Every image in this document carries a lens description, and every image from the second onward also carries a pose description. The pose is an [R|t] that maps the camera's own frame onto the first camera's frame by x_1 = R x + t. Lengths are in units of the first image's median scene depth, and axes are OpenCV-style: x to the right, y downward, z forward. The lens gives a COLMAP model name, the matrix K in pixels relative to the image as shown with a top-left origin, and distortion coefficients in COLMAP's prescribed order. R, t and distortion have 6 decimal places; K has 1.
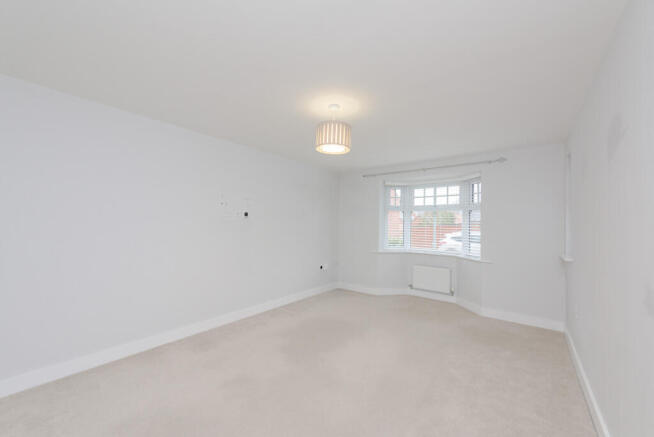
lens RADIAL K [[264.0, 0, 328.1], [0, 264.0, 221.2], [0, 0, 1]] dist [0.015939, -0.002883]
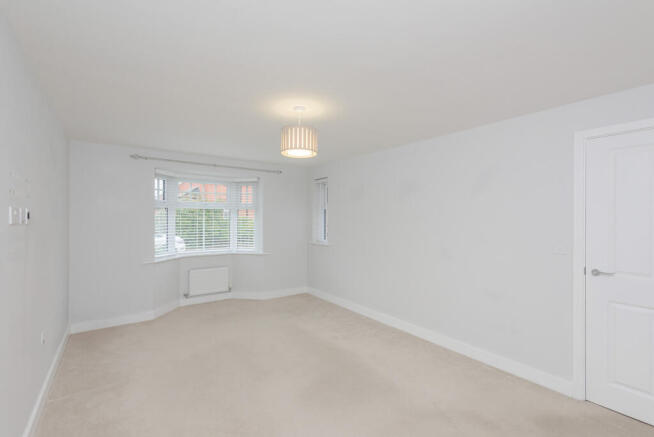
lens RADIAL K [[292.4, 0, 330.1], [0, 292.4, 220.6], [0, 0, 1]] dist [-0.002843, -0.000450]
pose [[0.261145, -0.019806, 0.965096, -0.509020], [-0.014077, 0.999605, 0.024324, -0.030145], [-0.965197, -0.019938, 0.260763, 0.319590]]
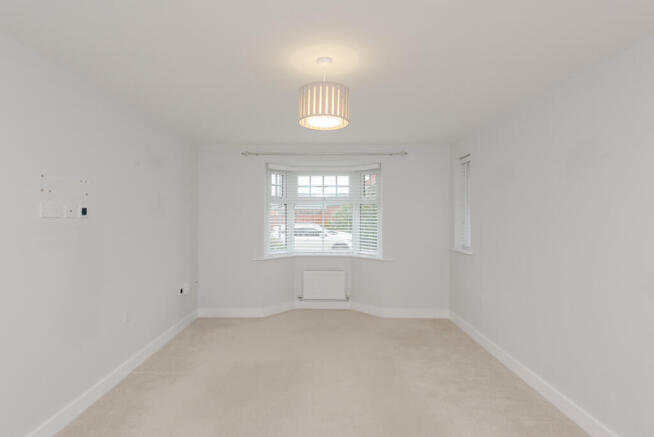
lens RADIAL K [[344.2, 0, 322.9], [0, 344.2, 217.1], [0, 0, 1]] dist [0.019666, -0.000114]
pose [[0.795665, -0.014925, 0.605553, -0.275638], [0.000500, 0.999712, 0.023983, -0.024350], [-0.605737, -0.018780, 0.795444, 0.141813]]
